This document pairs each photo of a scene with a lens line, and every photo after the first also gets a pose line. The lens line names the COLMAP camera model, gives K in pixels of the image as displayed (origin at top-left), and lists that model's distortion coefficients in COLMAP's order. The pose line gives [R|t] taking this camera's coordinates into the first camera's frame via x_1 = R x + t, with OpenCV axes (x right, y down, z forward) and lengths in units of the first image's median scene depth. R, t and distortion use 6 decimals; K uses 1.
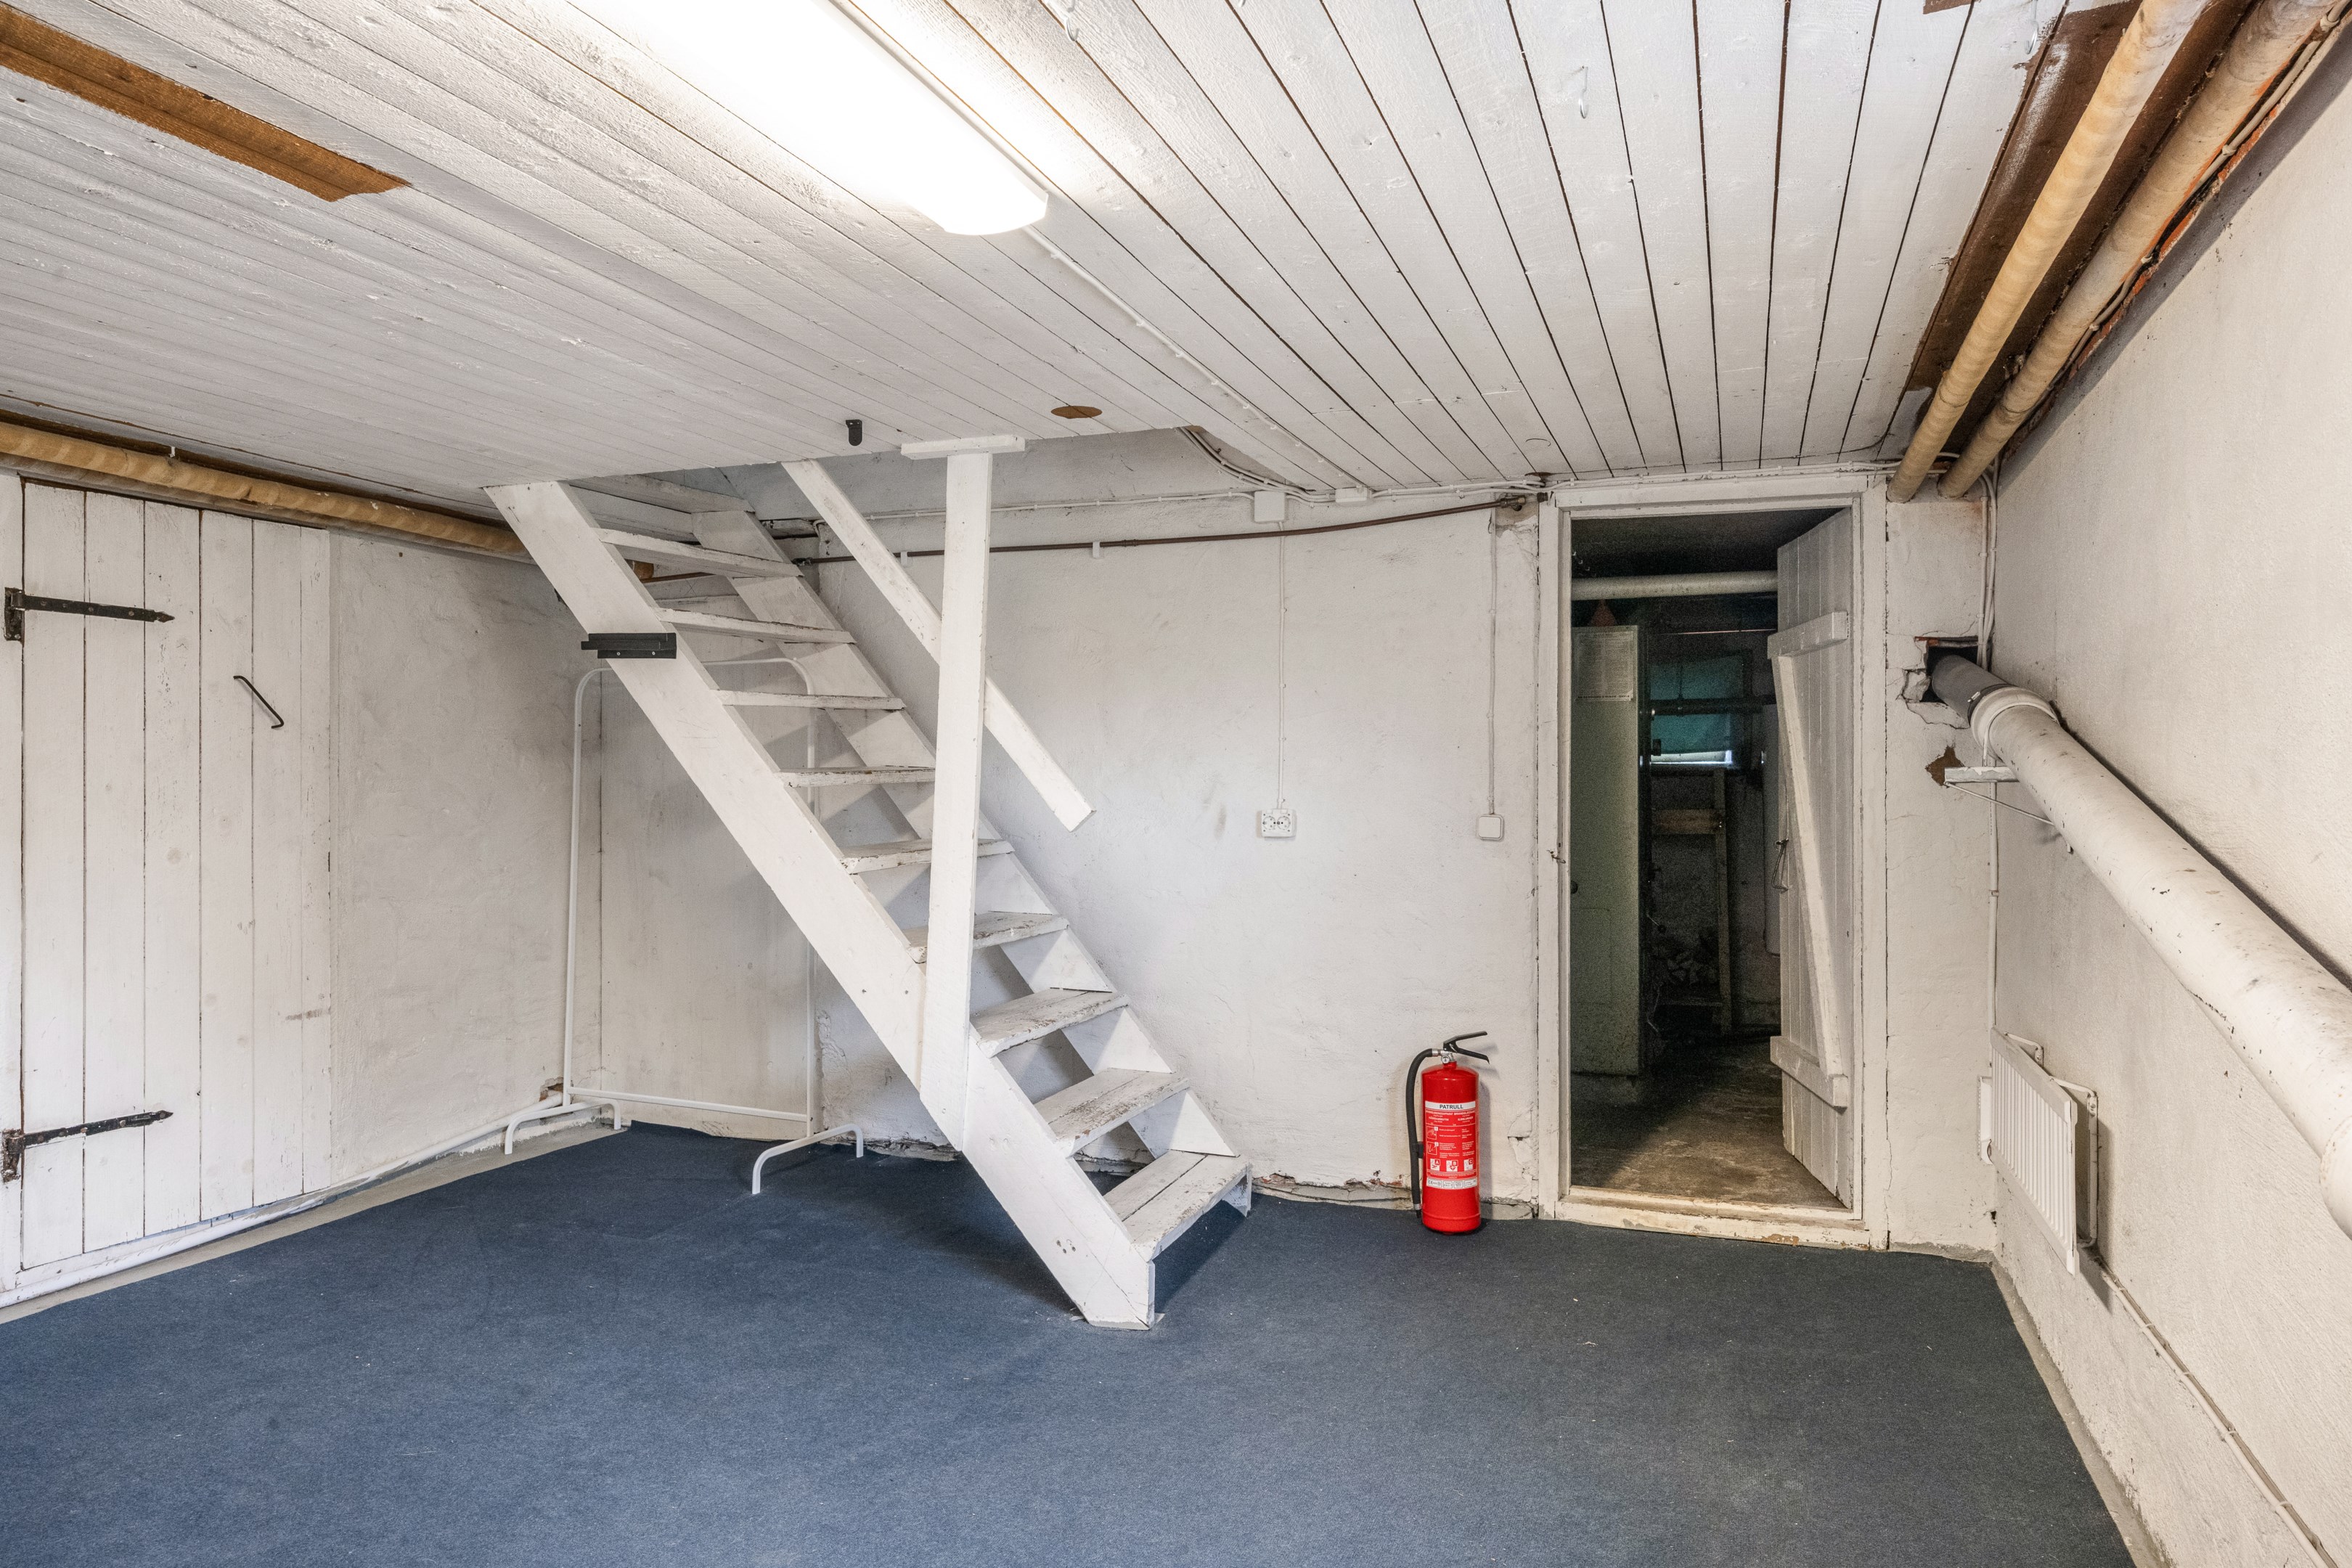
lens RADIAL K [[1626.9, 0, 1172.0], [0, 1626.9, 795.8], [0, 0, 1]] dist [-0.003419, -0.002317]
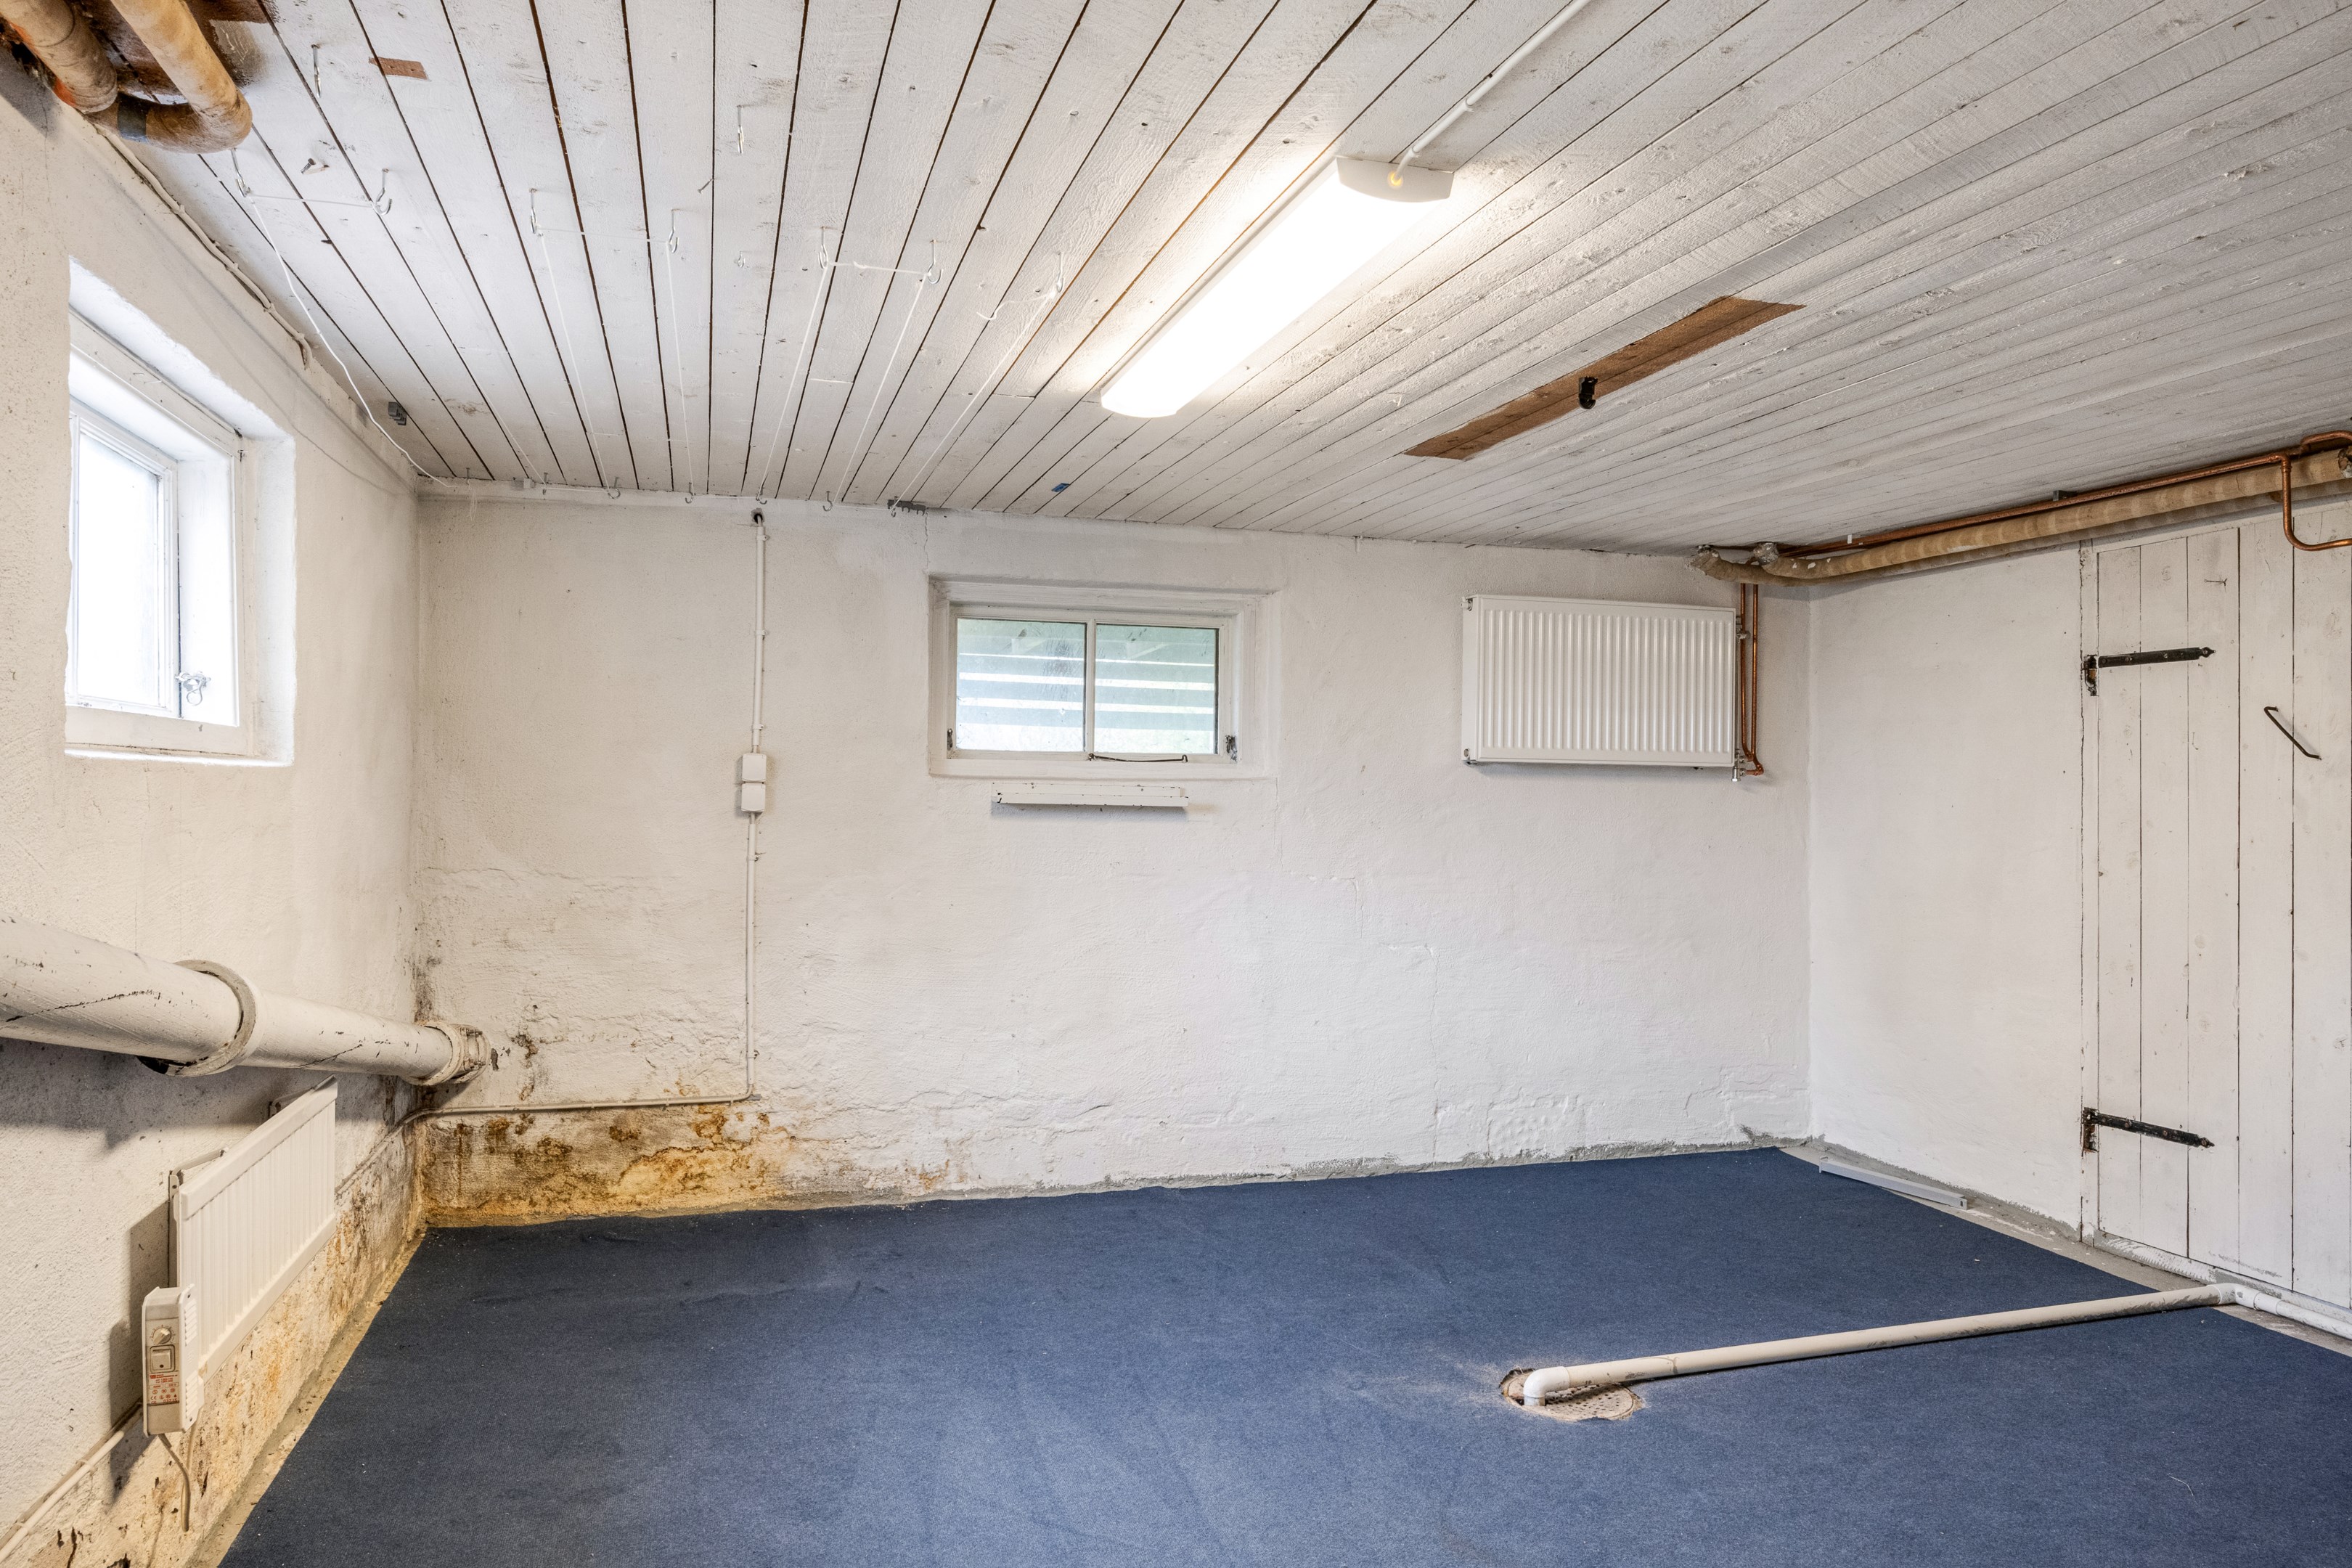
lens RADIAL K [[1626.9, 0, 1172.0], [0, 1626.9, 795.8], [0, 0, 1]] dist [-0.003419, -0.002317]
pose [[-0.790480, -0.020749, -0.612137, 0.539754], [-0.011880, 0.999757, -0.018547, 0.015400], [0.612373, -0.007389, -0.790534, 1.593939]]
